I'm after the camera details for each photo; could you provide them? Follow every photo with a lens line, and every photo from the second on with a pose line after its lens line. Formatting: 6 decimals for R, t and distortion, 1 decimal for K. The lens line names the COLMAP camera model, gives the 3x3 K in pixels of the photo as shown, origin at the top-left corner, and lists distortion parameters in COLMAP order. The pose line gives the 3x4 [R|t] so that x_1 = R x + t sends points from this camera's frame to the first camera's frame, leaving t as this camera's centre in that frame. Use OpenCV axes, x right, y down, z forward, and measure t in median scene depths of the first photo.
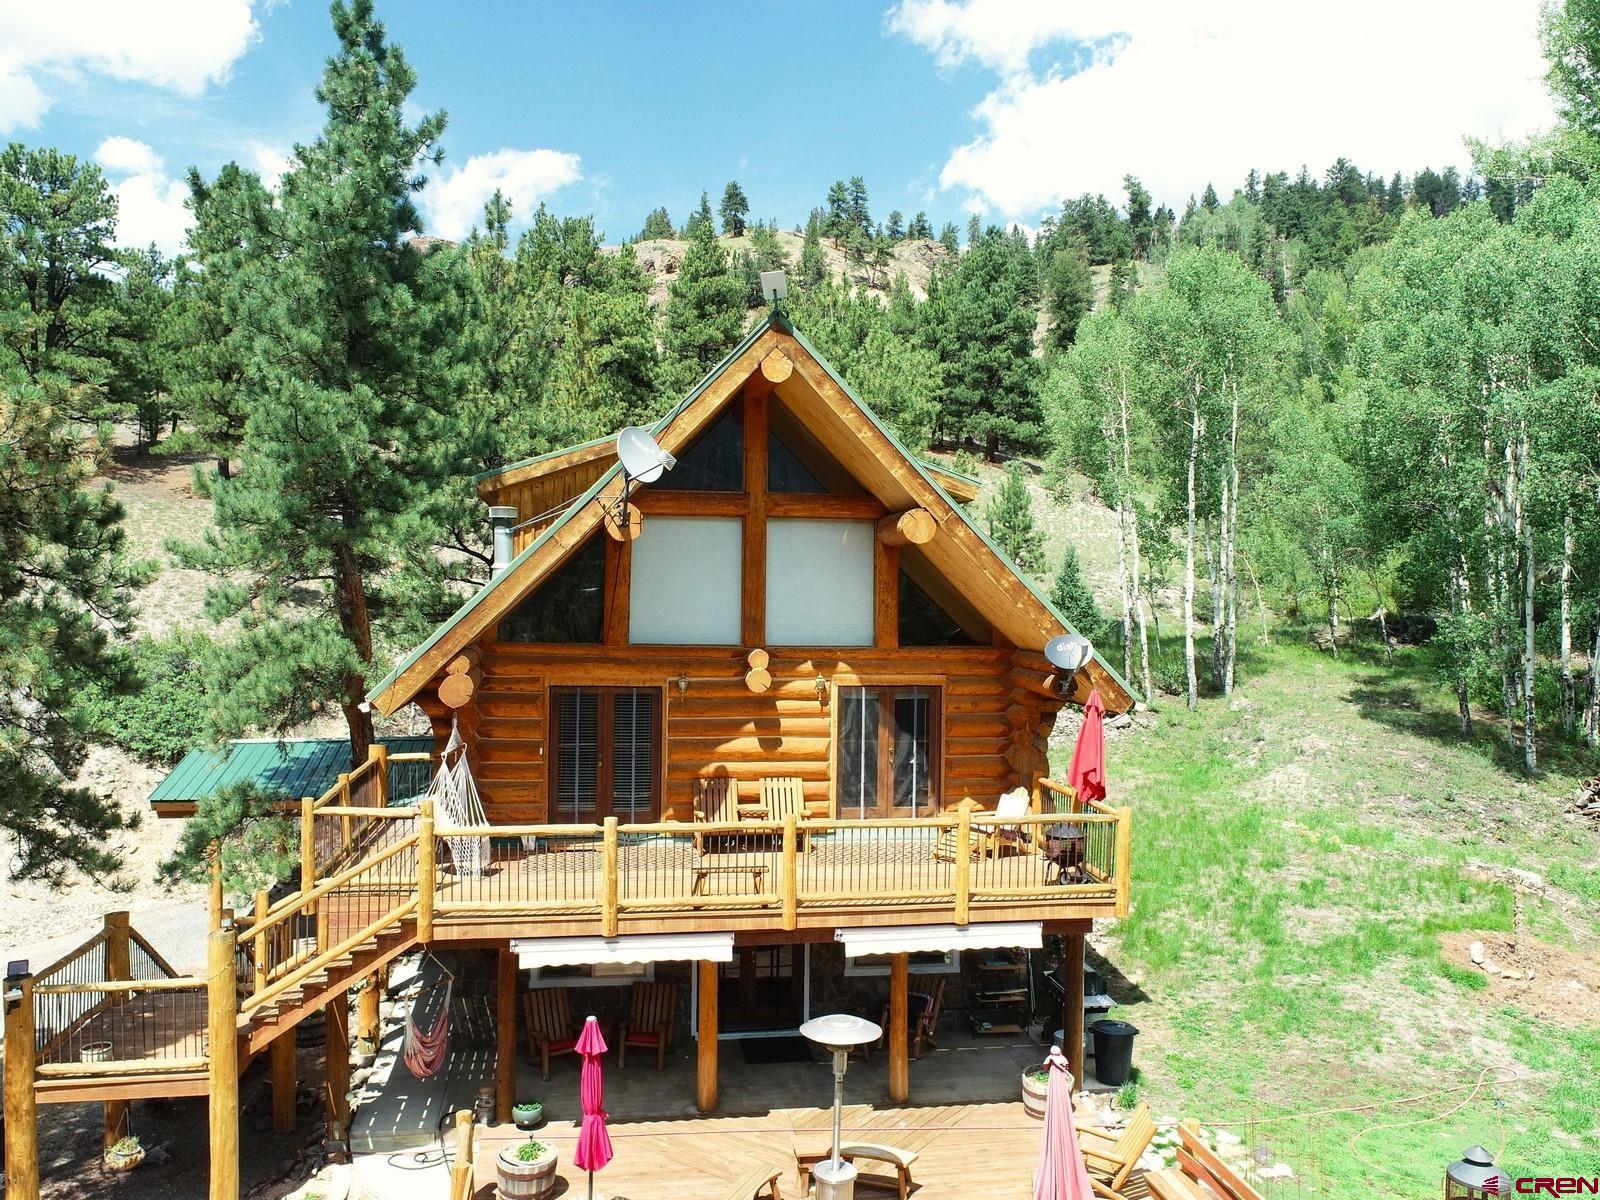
lens RADIAL K [[1242.4, 0, 800.0], [0, 1242.4, 600.0], [0, 0, 1]] dist [-0.004974, -0.016679]
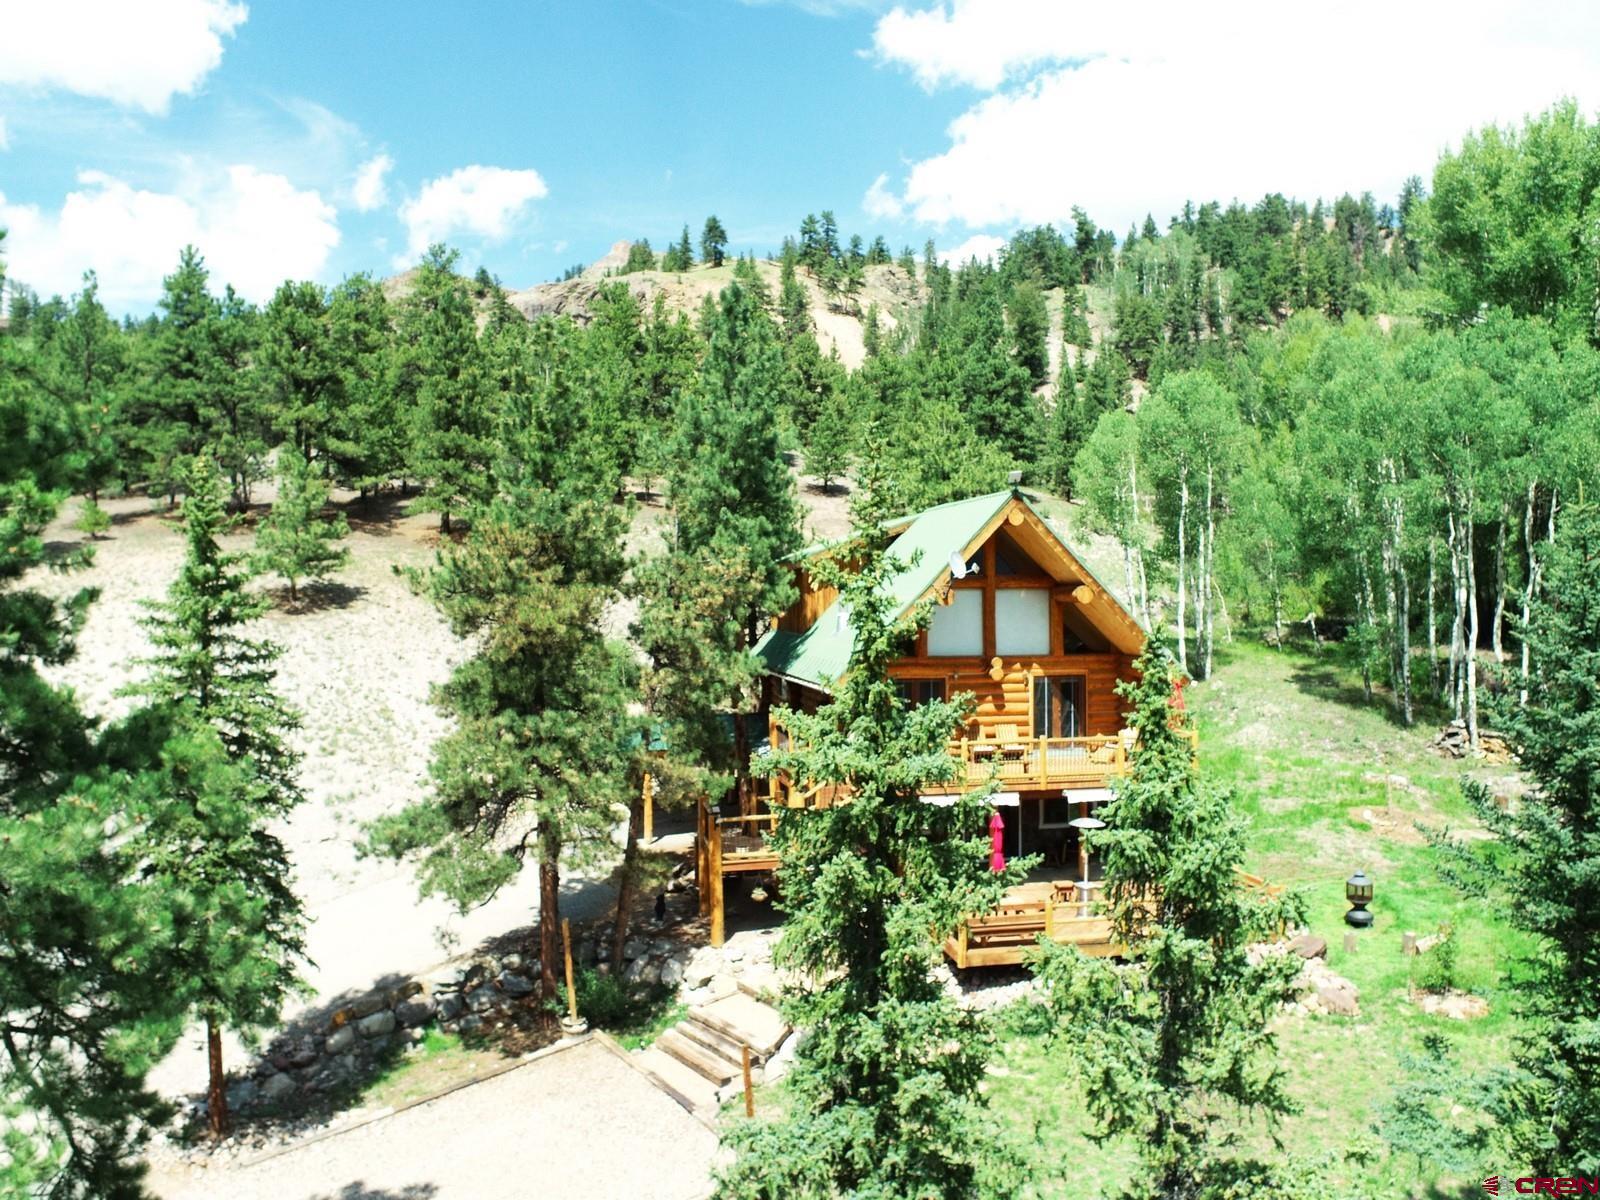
lens RADIAL K [[1228.4, 0, 800.0], [0, 1228.4, 600.0], [0, 0, 1]] dist [-0.009246, -0.005158]
pose [[0.998880, -0.017444, 0.043976, -0.229436], [0.017399, 0.999848, 0.001419, -0.031483], [-0.043994, -0.000652, 0.999032, -0.485754]]
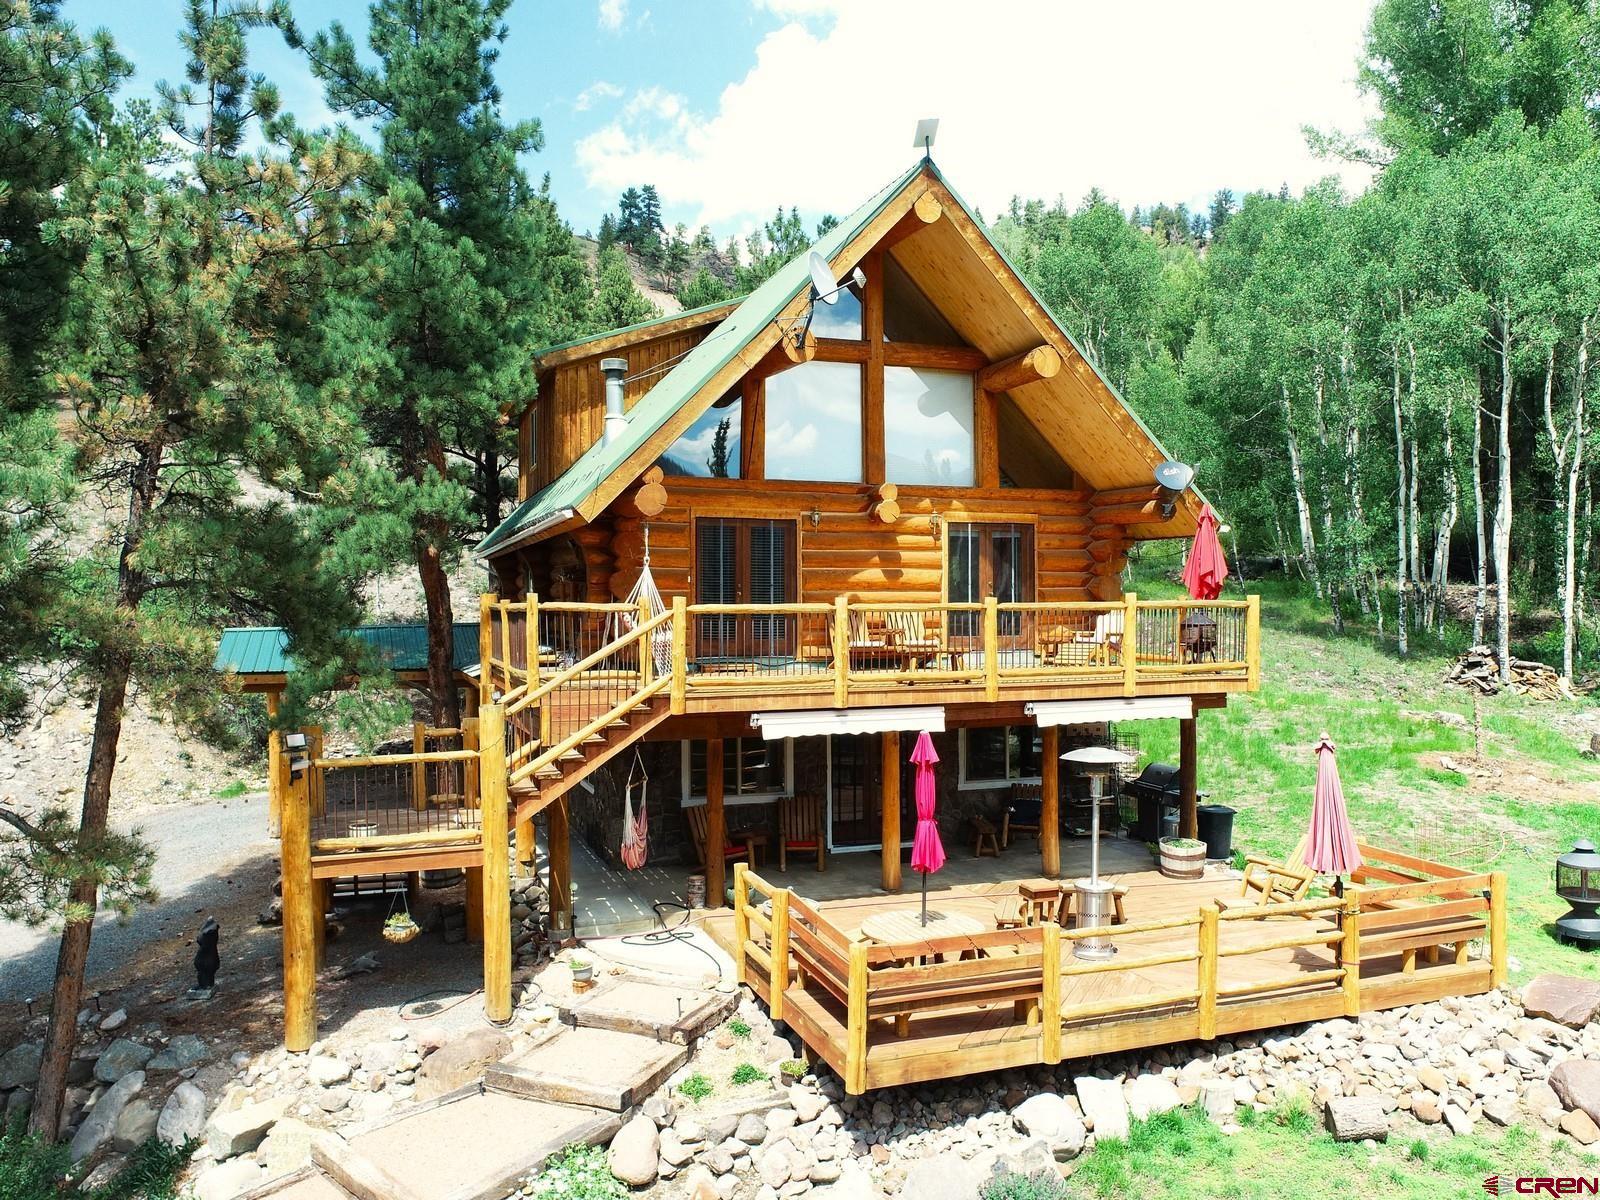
lens RADIAL K [[1215.2, 0, 800.0], [0, 1215.2, 600.0], [0, 0, 1]] dist [-0.011652, -0.007801]
pose [[0.982597, -0.016416, 0.185023, -0.166139], [0.018118, 0.999808, -0.007515, 0.080626], [-0.184864, 0.010736, 0.982705, -0.009817]]
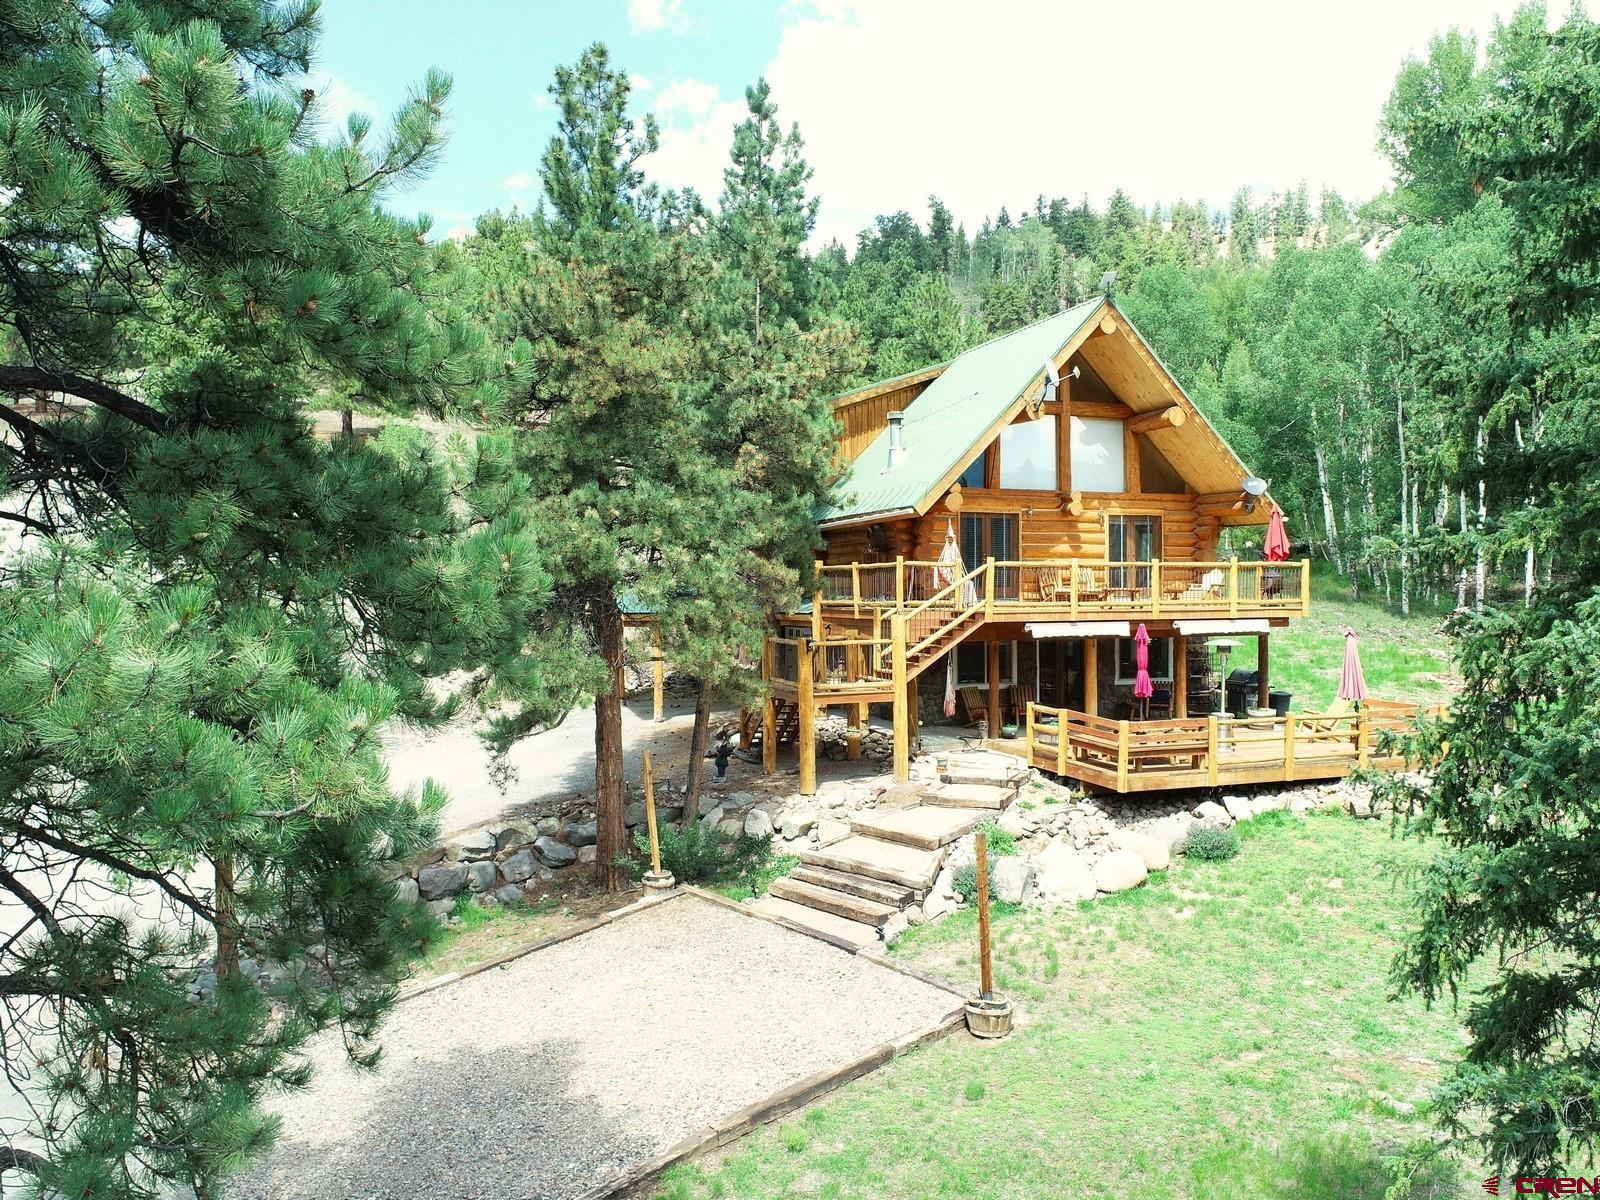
lens RADIAL K [[1228.4, 0, 800.0], [0, 1228.4, 600.0], [0, 0, 1]] dist [-0.009246, -0.005158]
pose [[0.983816, -0.017487, 0.178324, -0.391255], [0.017846, 0.999841, -0.000408, 0.101363], [-0.178289, 0.003584, 0.983972, -0.332791]]
